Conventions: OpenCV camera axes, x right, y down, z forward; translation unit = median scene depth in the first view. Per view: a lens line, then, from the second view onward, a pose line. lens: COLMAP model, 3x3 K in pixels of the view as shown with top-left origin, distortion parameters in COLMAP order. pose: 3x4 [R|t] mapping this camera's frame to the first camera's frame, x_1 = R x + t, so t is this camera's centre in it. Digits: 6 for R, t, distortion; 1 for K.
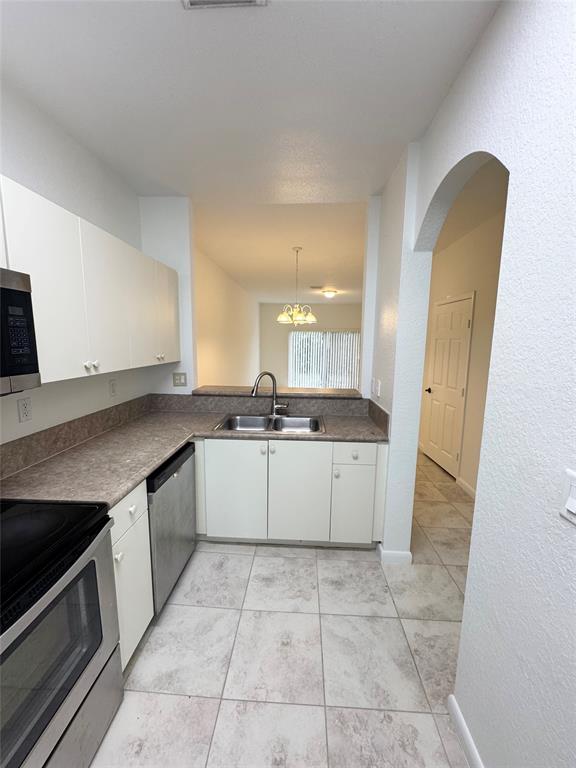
lens RADIAL K [[305.7, 0, 288.0], [0, 305.7, 384.0], [0, 0, 1]] dist [-0.001457, -0.000396]
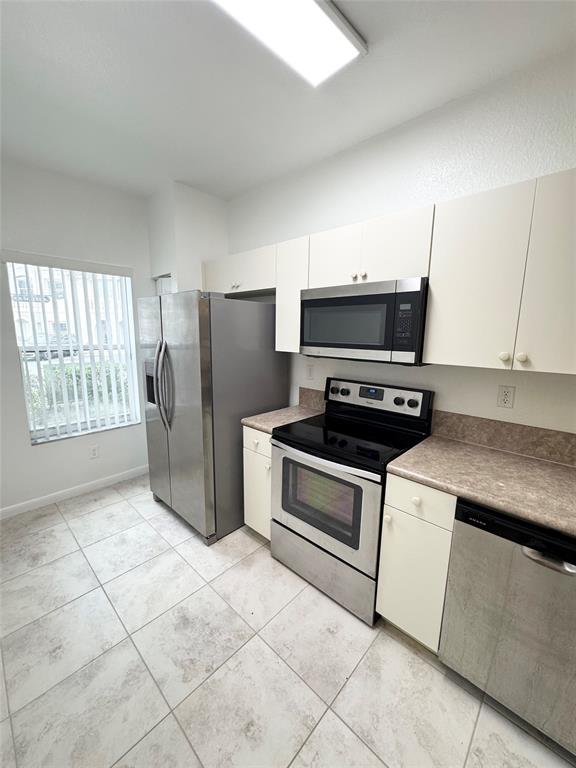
lens RADIAL K [[305.7, 0, 288.0], [0, 305.7, 384.0], [0, 0, 1]] dist [-0.001457, -0.000396]
pose [[-0.648938, 0.110733, -0.752740, 0.389020], [-0.127009, 0.959704, 0.250674, -0.120099], [0.750165, 0.258277, -0.608724, 1.031257]]
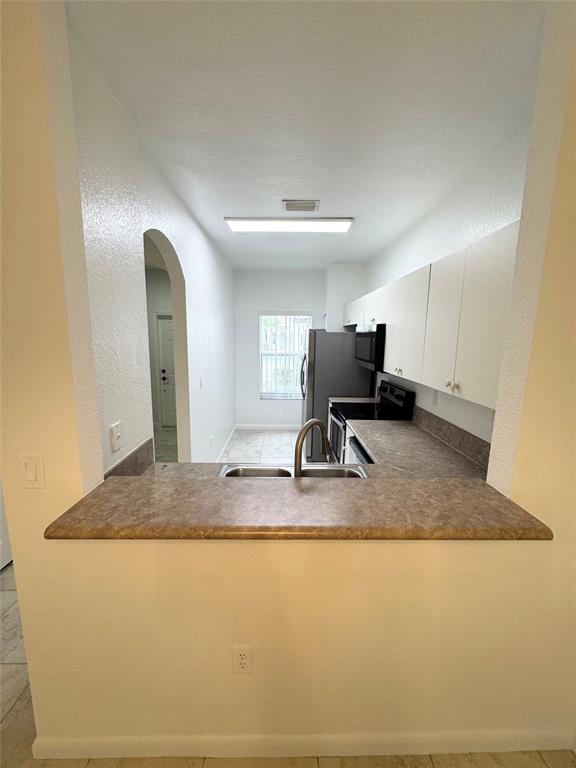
lens RADIAL K [[305.7, 0, 288.0], [0, 305.7, 384.0], [0, 0, 1]] dist [-0.001457, -0.000396]
pose [[-0.997615, -0.015549, -0.067244, 0.008592], [-0.034561, 0.955880, 0.291716, -0.407792], [0.059742, 0.293344, -0.954138, 2.373645]]
